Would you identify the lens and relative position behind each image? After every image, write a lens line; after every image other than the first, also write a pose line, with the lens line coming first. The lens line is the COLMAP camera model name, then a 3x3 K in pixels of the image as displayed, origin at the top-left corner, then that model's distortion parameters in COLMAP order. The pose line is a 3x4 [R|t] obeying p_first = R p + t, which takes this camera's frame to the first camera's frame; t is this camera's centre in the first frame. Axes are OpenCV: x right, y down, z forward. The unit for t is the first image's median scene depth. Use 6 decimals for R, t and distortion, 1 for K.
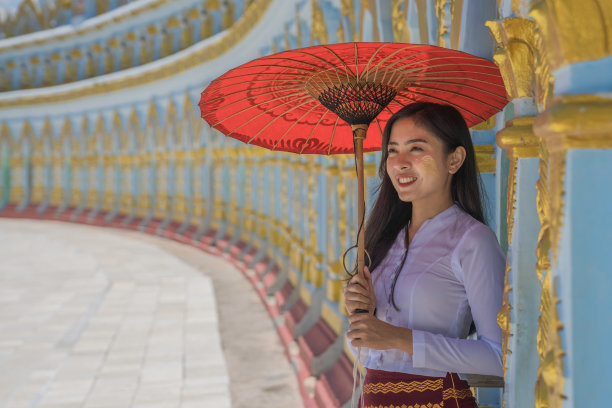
lens RADIAL K [[1268.4, 0, 306.0], [0, 1268.4, 204.0], [0, 0, 1]] dist [0.280466, 0.034934]
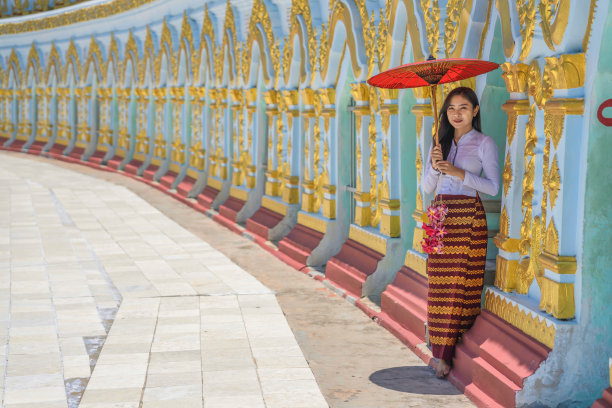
lens RADIAL K [[1268.4, 0, 306.0], [0, 1268.4, 204.0], [0, 0, 1]] dist [0.280466, 0.034934]
pose [[0.971617, 0.009211, 0.236379, -0.269096], [-0.021280, 0.998594, 0.048554, 0.009082], [-0.235599, -0.052206, 0.970447, -0.453957]]
